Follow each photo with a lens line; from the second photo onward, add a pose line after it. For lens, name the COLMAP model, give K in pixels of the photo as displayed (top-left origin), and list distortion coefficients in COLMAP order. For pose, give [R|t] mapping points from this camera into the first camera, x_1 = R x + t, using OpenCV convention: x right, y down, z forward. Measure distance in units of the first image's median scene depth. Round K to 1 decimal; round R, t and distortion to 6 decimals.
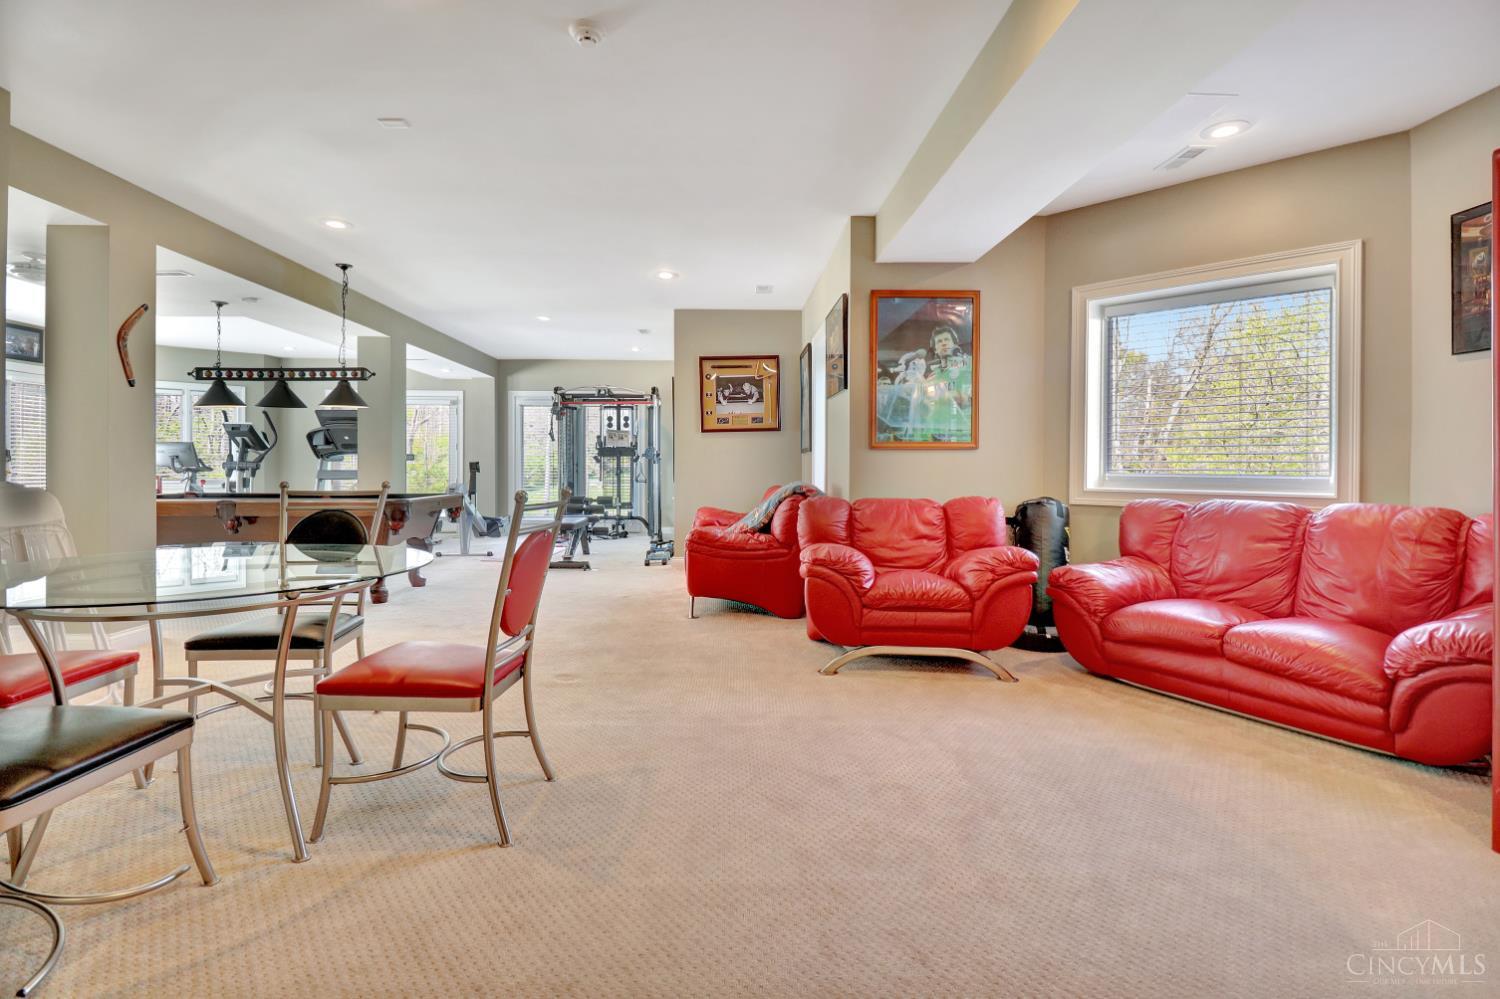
lens RADIAL K [[706.0, 0, 746.5], [0, 706.0, 476.4], [0, 0, 1]] dist [0.000349, -0.012405]
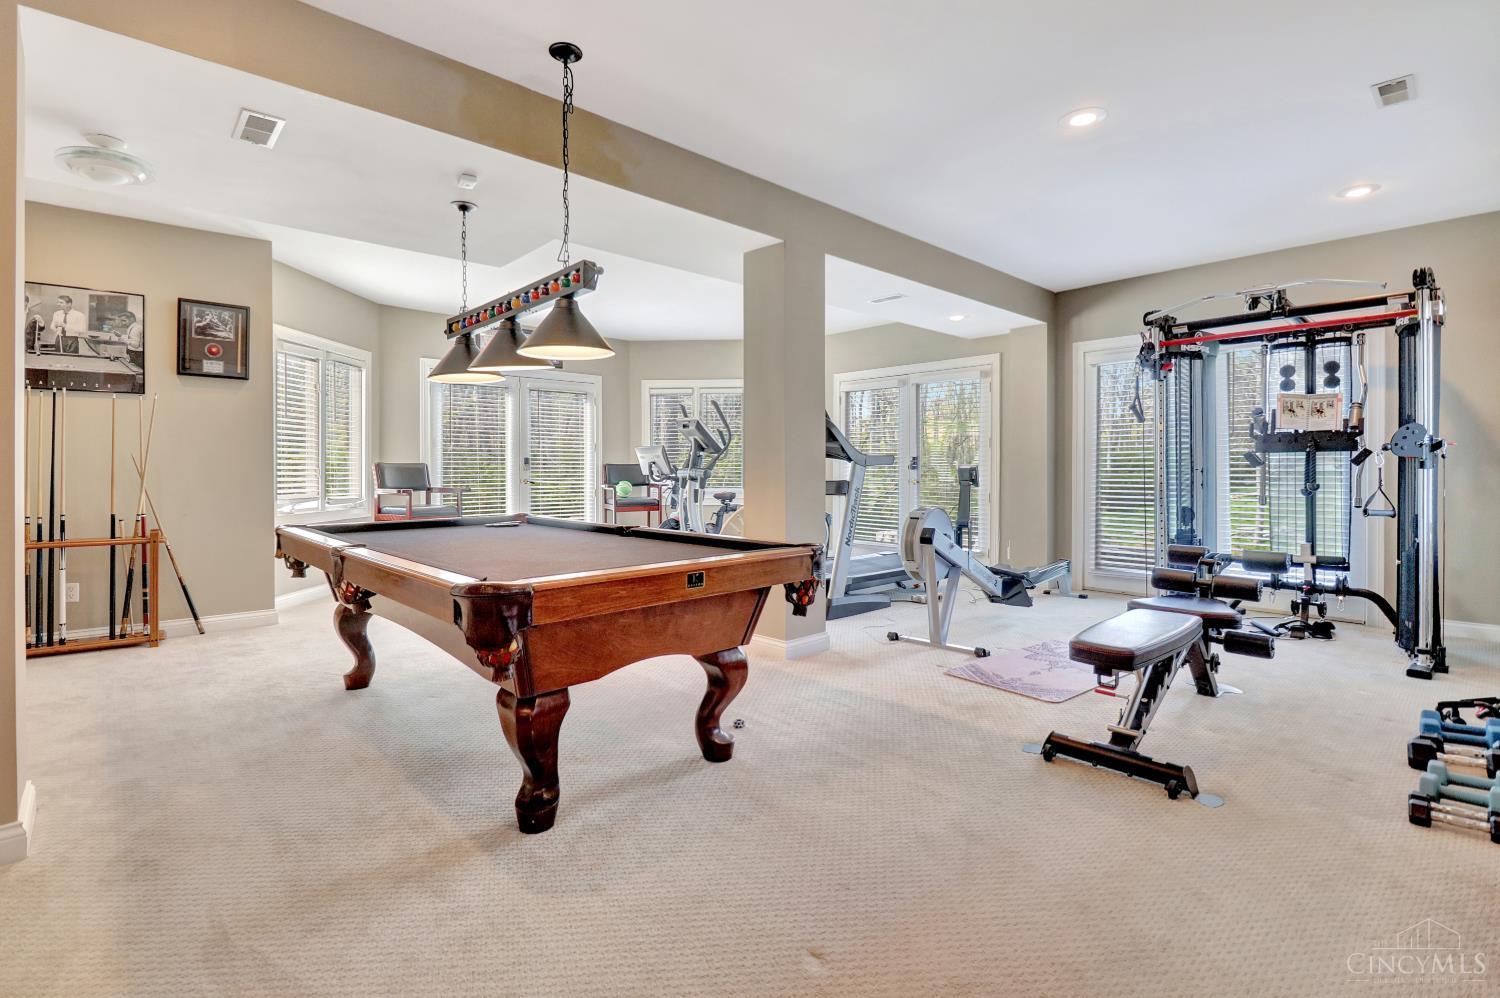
lens RADIAL K [[706.0, 0, 746.5], [0, 706.0, 475.9], [0, 0, 1]] dist [0.000349, -0.012405]
pose [[0.652364, 0.002985, -0.757900, -0.079780], [-0.007145, 0.999972, -0.002211, -0.010046], [0.757872, 0.006858, 0.652367, 0.456276]]
